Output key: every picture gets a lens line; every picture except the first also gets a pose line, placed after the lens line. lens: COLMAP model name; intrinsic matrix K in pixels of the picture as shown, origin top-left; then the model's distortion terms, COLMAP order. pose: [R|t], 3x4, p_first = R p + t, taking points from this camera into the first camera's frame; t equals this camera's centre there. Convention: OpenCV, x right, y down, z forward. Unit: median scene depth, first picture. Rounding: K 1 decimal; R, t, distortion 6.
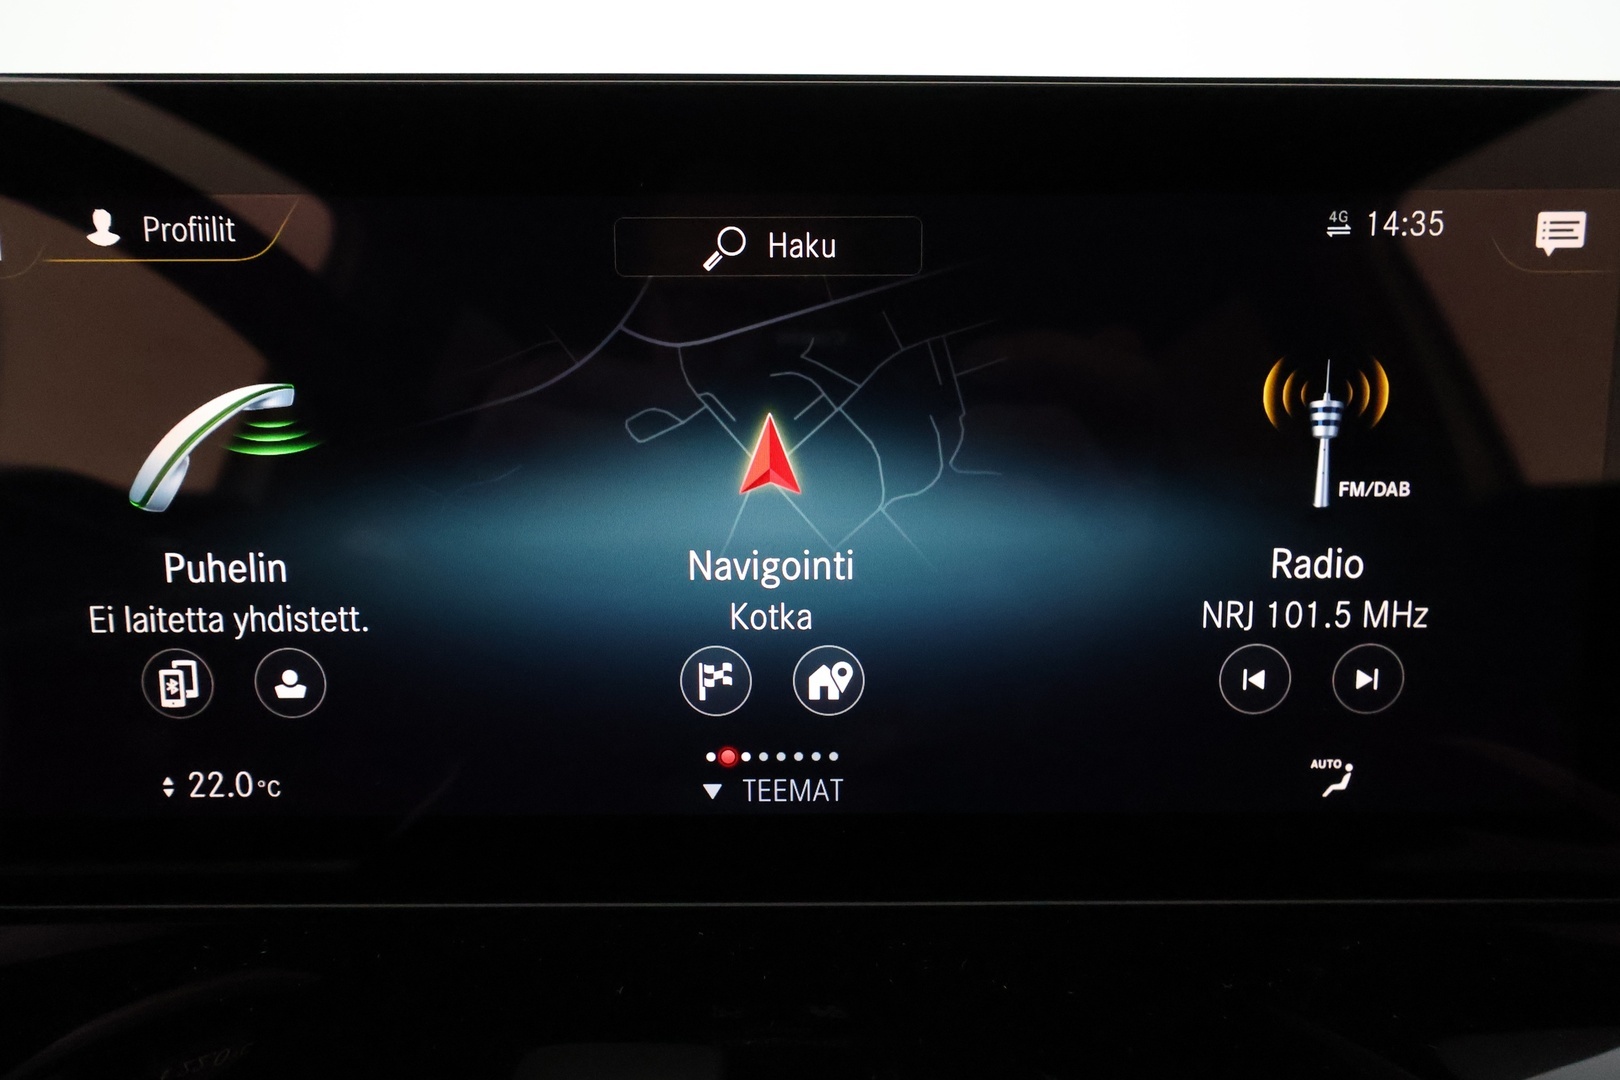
lens RADIAL K [[771.4, 0, 991.7], [0, 771.4, 545.2], [0, 0, 1]] dist [-0.001417, 0.001026]
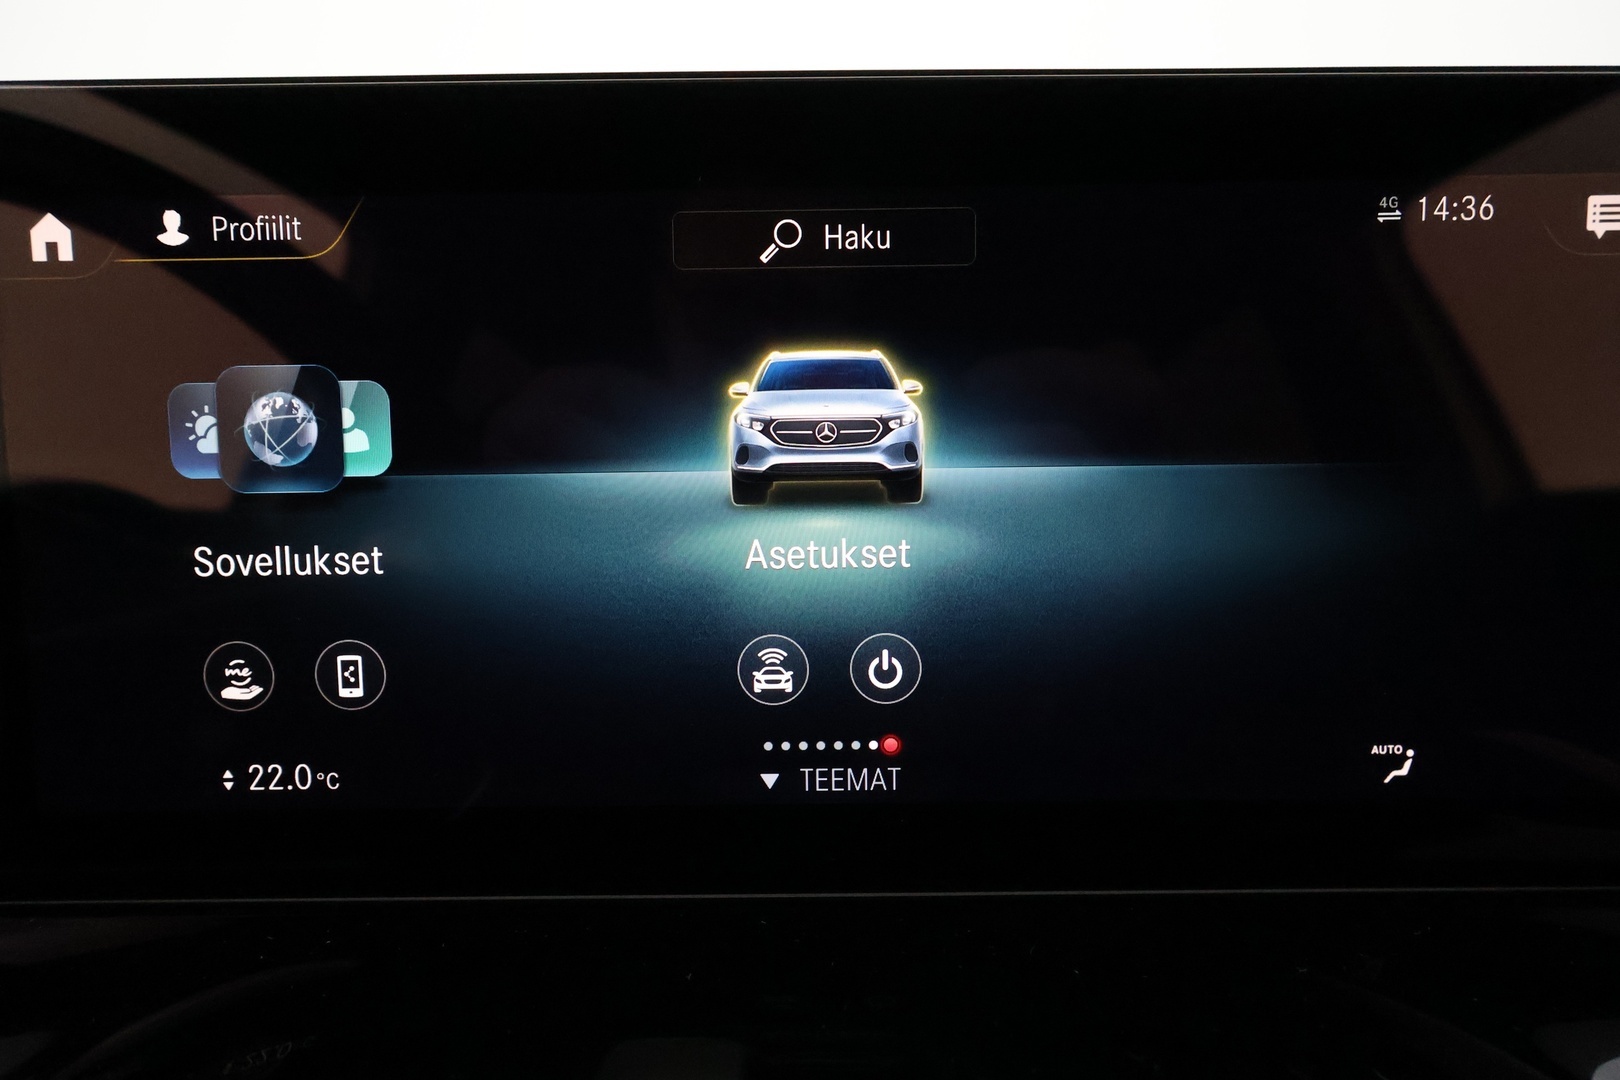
lens RADIAL K [[771.4, 0, 576.7], [0, 771.4, 521.2], [0, 0, 1]] dist [-0.001417, 0.001026]
pose [[0.999933, -0.008666, -0.007670, -0.605931], [0.008505, 0.999747, -0.020820, 0.001635], [0.007849, 0.020753, 0.999754, -0.006310]]
